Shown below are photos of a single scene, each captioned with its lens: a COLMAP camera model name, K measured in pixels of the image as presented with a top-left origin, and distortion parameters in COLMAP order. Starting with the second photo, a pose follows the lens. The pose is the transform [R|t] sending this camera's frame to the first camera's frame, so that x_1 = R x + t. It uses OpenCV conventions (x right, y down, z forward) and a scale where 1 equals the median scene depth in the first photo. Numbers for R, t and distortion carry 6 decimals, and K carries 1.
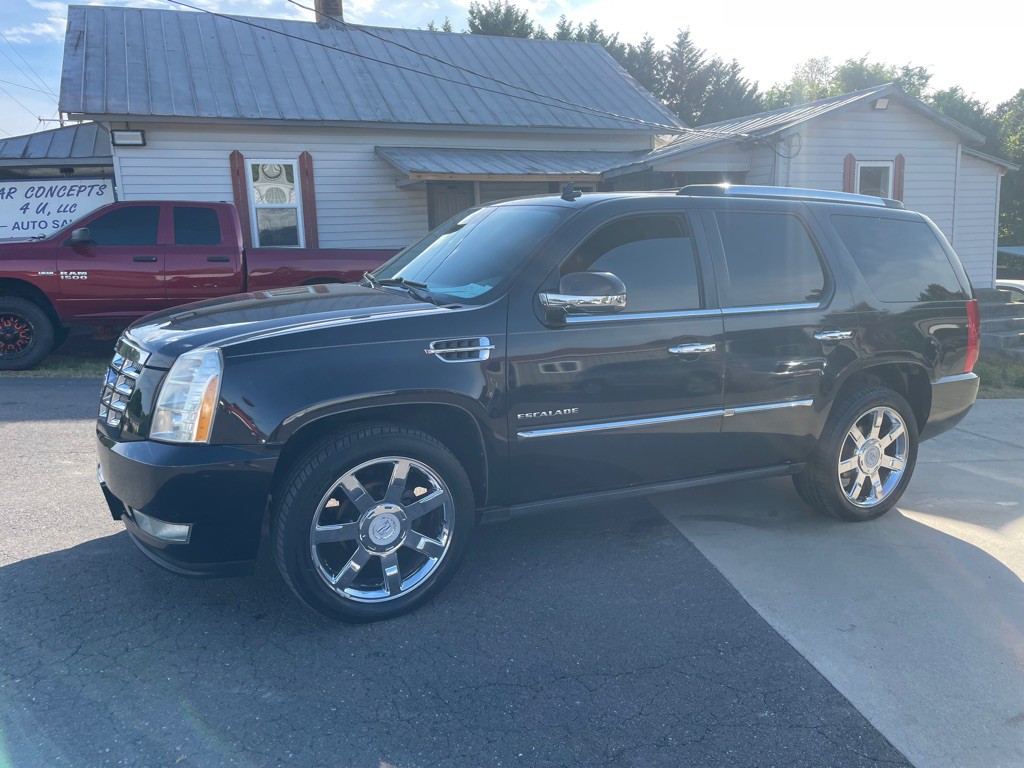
lens RADIAL K [[773.1, 0, 517.5], [0, 773.1, 384.6], [0, 0, 1]] dist [0.091595, -0.119262]
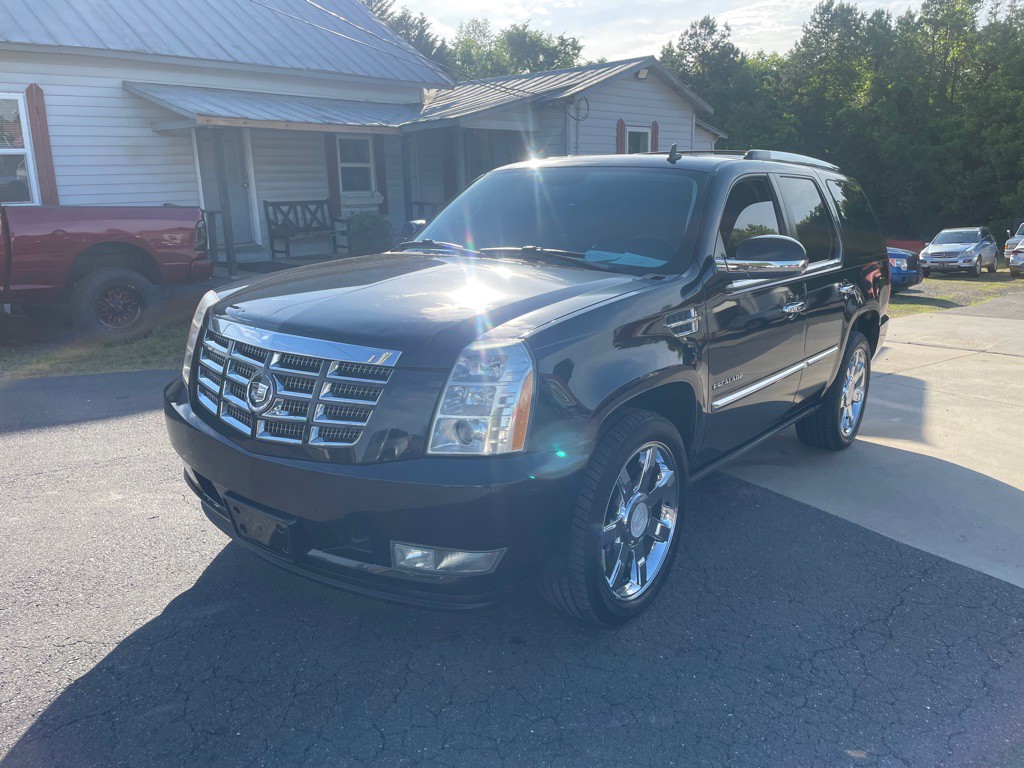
lens RADIAL K [[777.4, 0, 513.0], [0, 777.4, 376.6], [0, 0, 1]] dist [0.079449, -0.107680]
pose [[0.908833, -0.089635, 0.407415, -0.190853], [0.070715, 0.995611, 0.061298, -0.015221], [-0.411122, -0.026899, 0.911183, 0.060199]]
